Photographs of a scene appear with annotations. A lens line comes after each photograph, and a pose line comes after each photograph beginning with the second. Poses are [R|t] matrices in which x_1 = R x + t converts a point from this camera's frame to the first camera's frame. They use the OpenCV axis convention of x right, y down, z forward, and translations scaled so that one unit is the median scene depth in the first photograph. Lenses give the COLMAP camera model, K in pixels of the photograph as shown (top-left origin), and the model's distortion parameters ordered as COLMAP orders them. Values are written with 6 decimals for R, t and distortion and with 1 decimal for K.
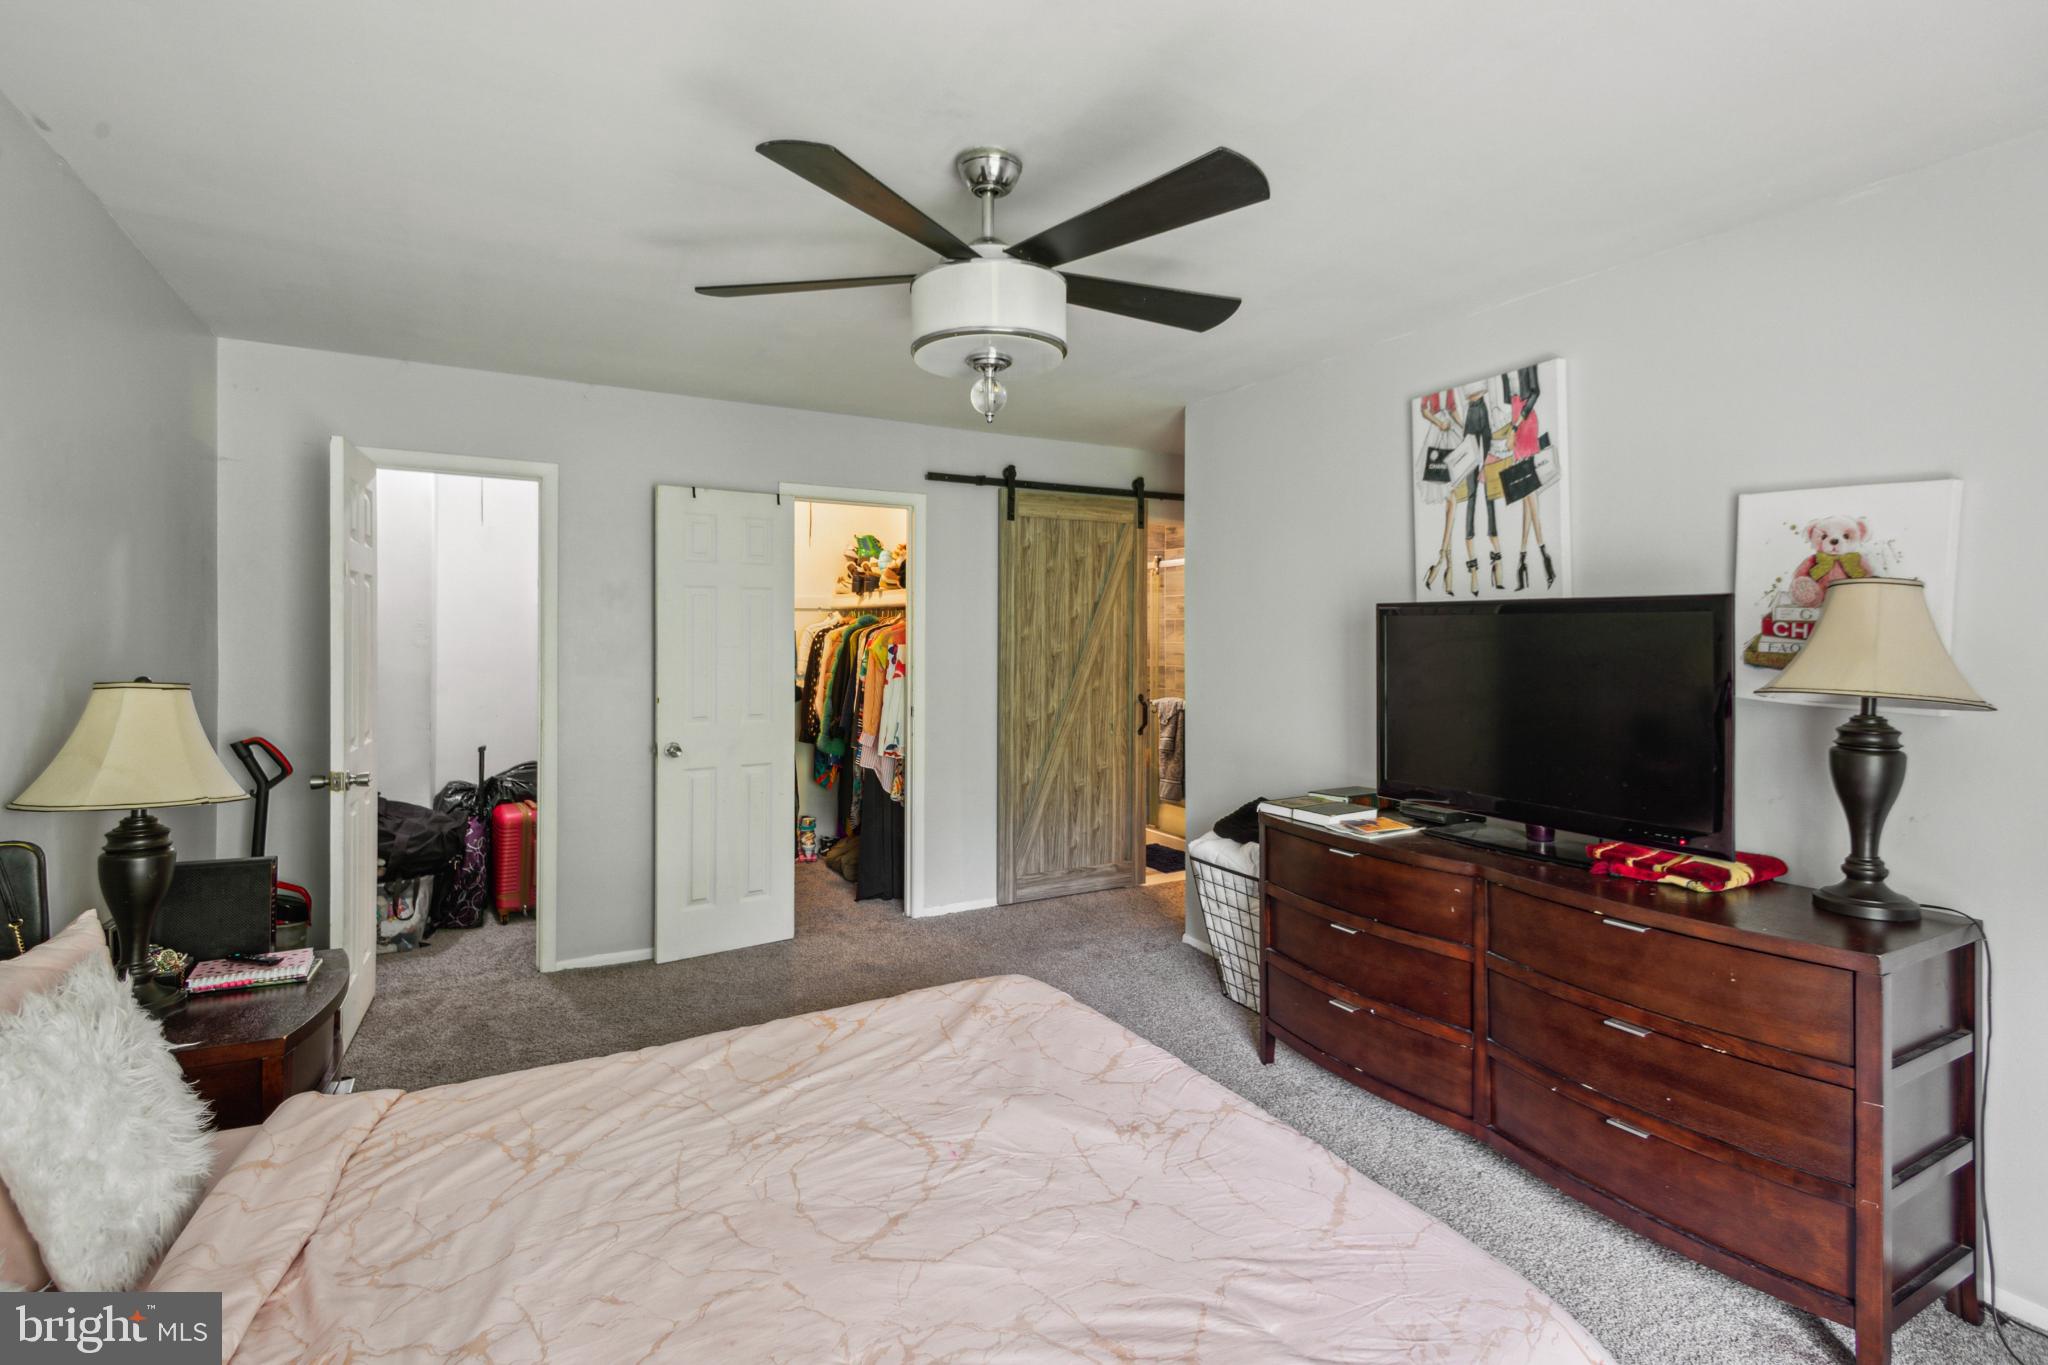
lens RADIAL K [[974.4, 0, 1020.7], [0, 974.4, 632.3], [0, 0, 1]] dist [0.012197, -0.000642]
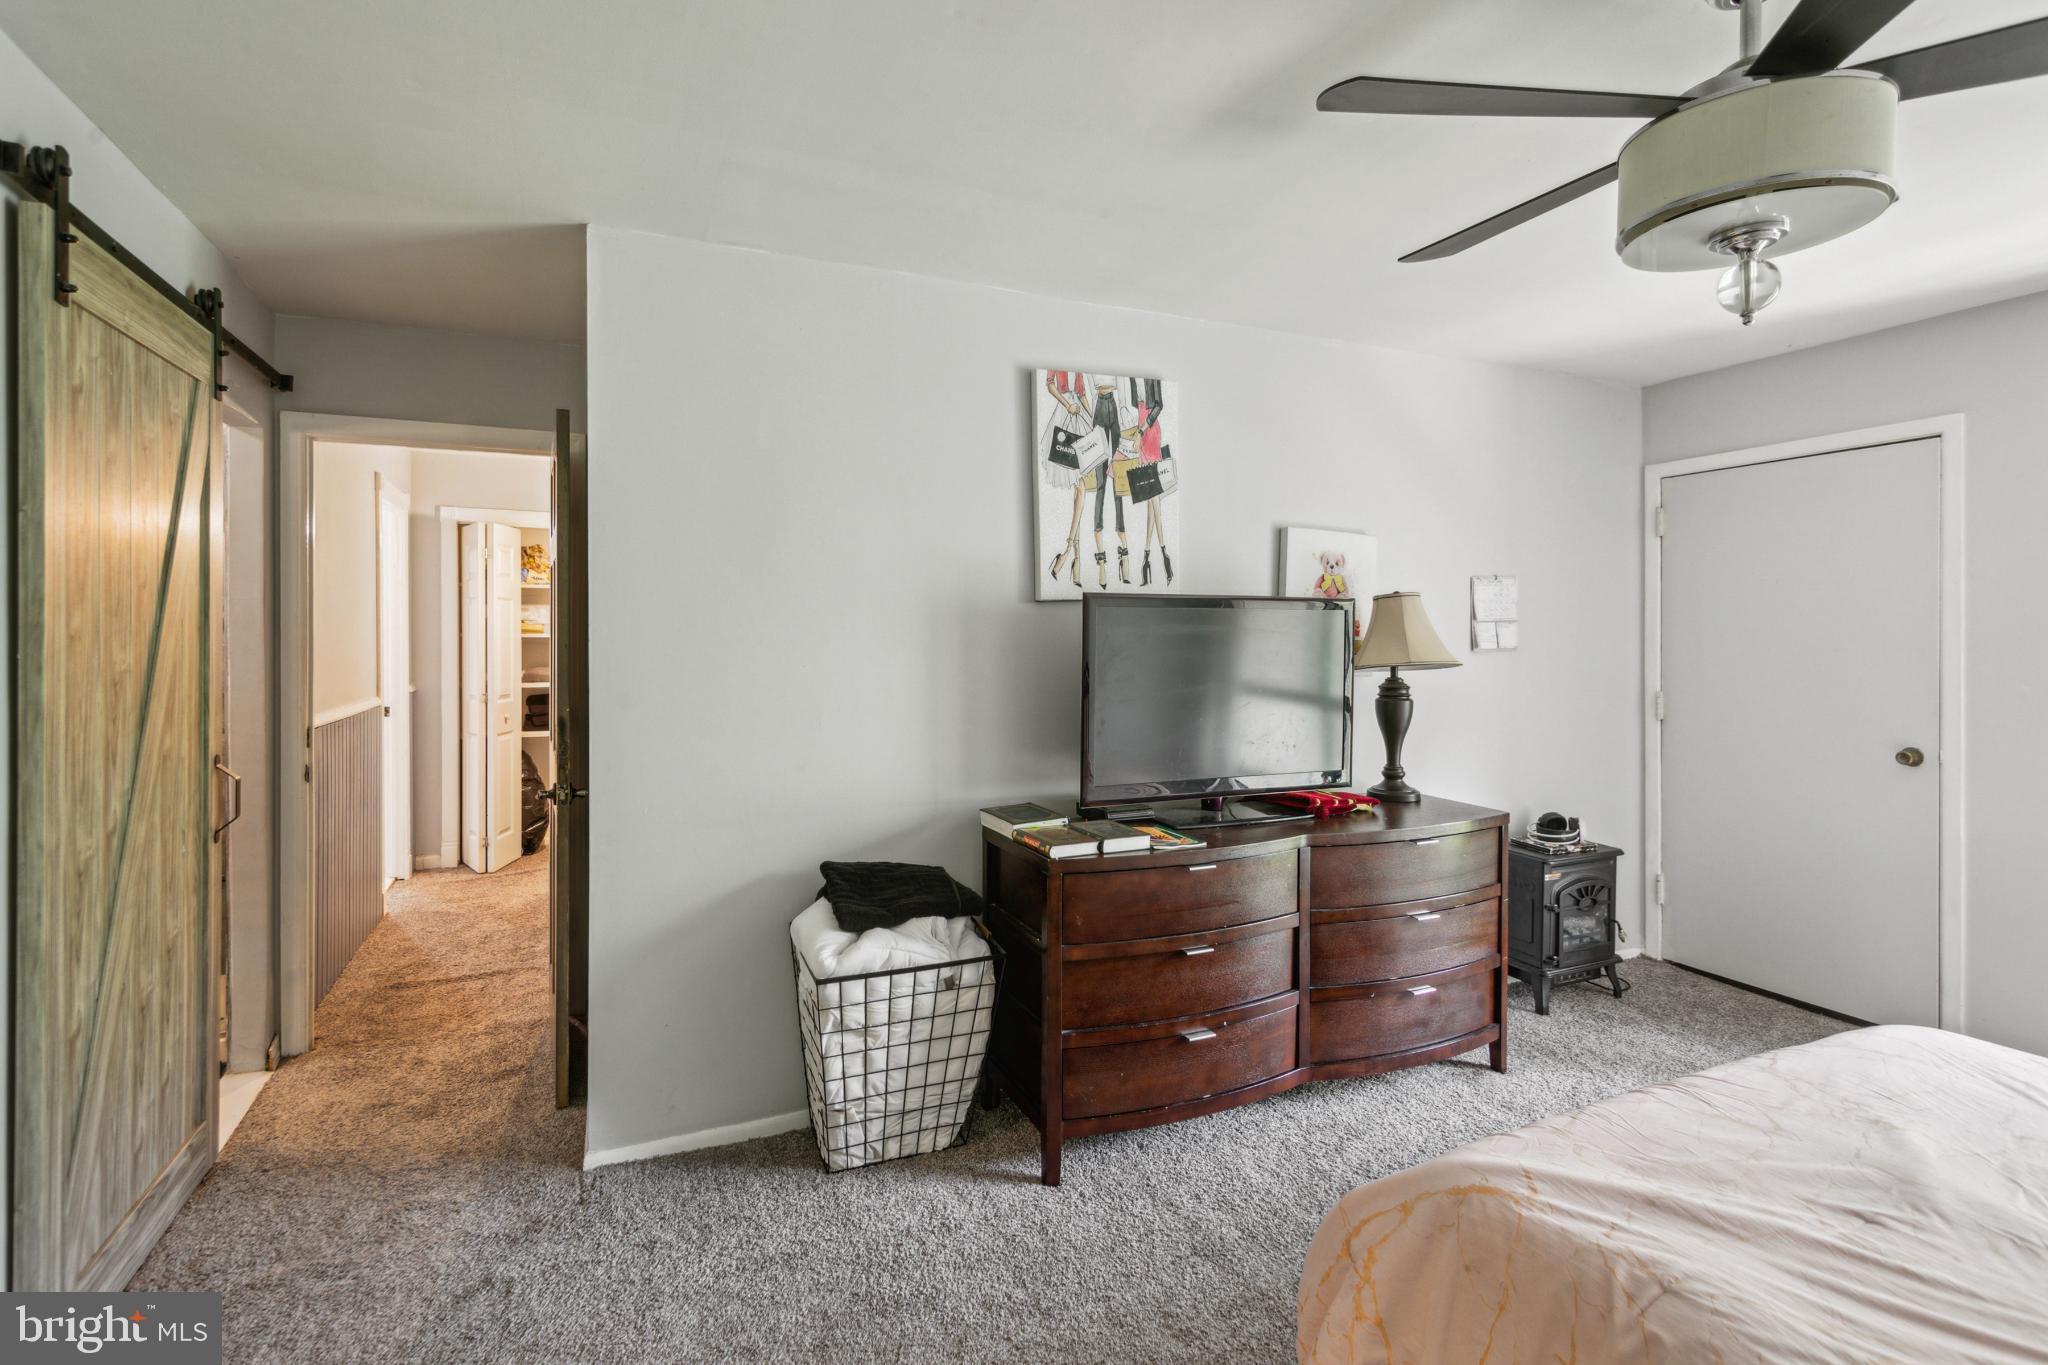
lens RADIAL K [[974.4, 0, 1020.7], [0, 974.4, 632.3], [0, 0, 1]] dist [0.012197, -0.000642]
pose [[0.090976, -0.004623, 0.995842, -0.547206], [-0.001940, 0.999987, 0.004820, 0.002809], [-0.995851, -0.002370, 0.090966, 1.010618]]
